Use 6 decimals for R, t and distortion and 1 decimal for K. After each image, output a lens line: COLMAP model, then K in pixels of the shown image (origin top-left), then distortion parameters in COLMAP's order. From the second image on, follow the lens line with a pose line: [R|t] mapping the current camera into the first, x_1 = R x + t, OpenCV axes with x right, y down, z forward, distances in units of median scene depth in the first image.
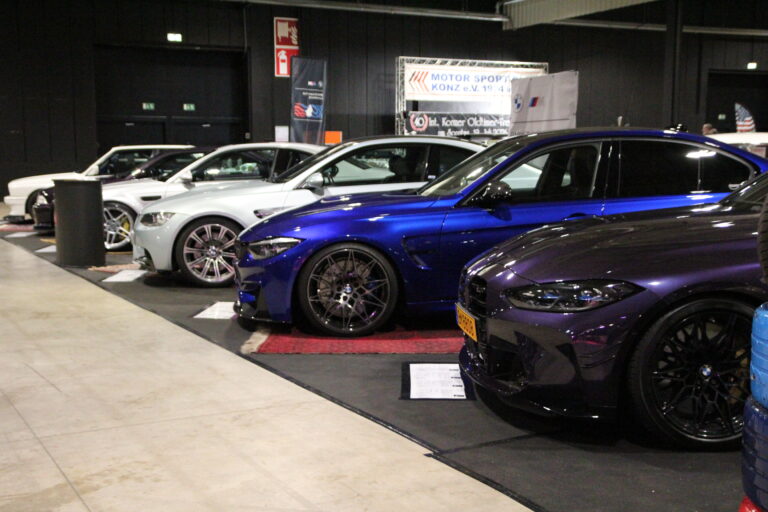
lens RADIAL K [[1008.3, 0, 384.0], [0, 1008.3, 256.0], [0, 0, 1]] dist [0.077176, 0.004824]
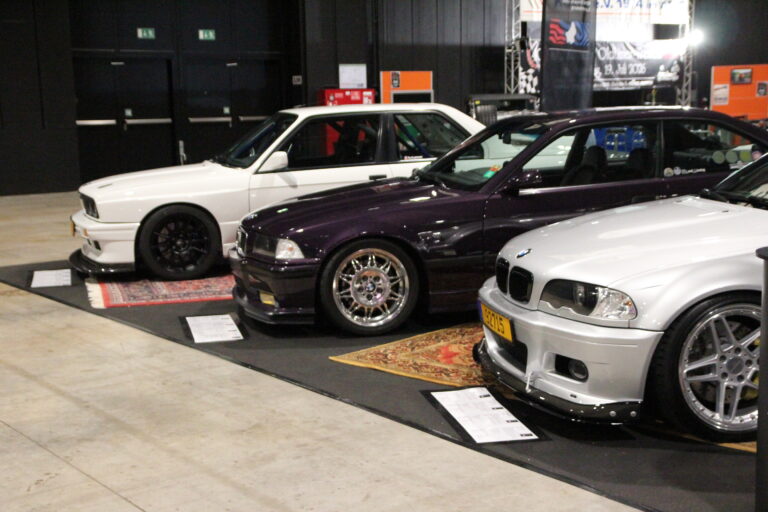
lens RADIAL K [[1134.1, 0, 370.6], [0, 1134.1, 256.3], [0, 0, 1]] dist [0.196049, 0.017083]
pose [[0.990661, -0.033242, 0.132235, -0.515106], [0.028076, 0.998775, 0.040744, -0.098845], [-0.133427, -0.036651, 0.990381, 0.759629]]
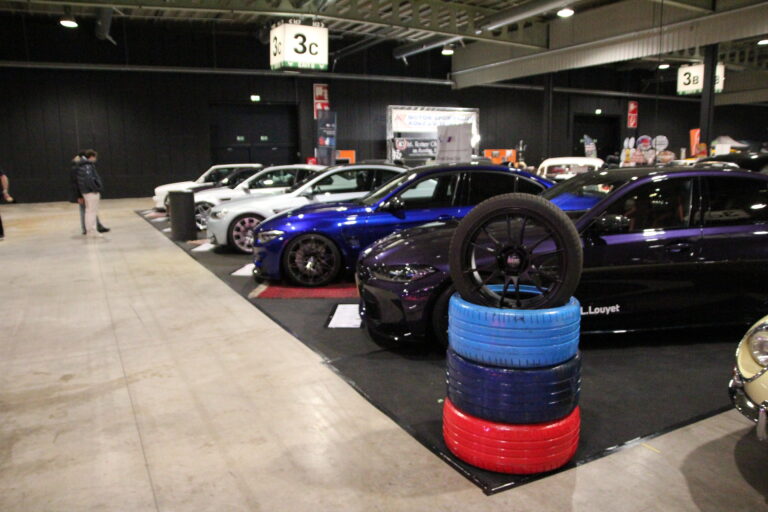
lens RADIAL K [[604.3, 0, 386.2], [0, 604.3, 263.1], [0, 0, 1]] dist [-0.136807, 0.113249]
pose [[0.999847, -0.007625, -0.015717, 0.069582], [0.008726, 0.997423, 0.071215, -0.022094], [0.015133, -0.071341, 0.997337, -0.023248]]
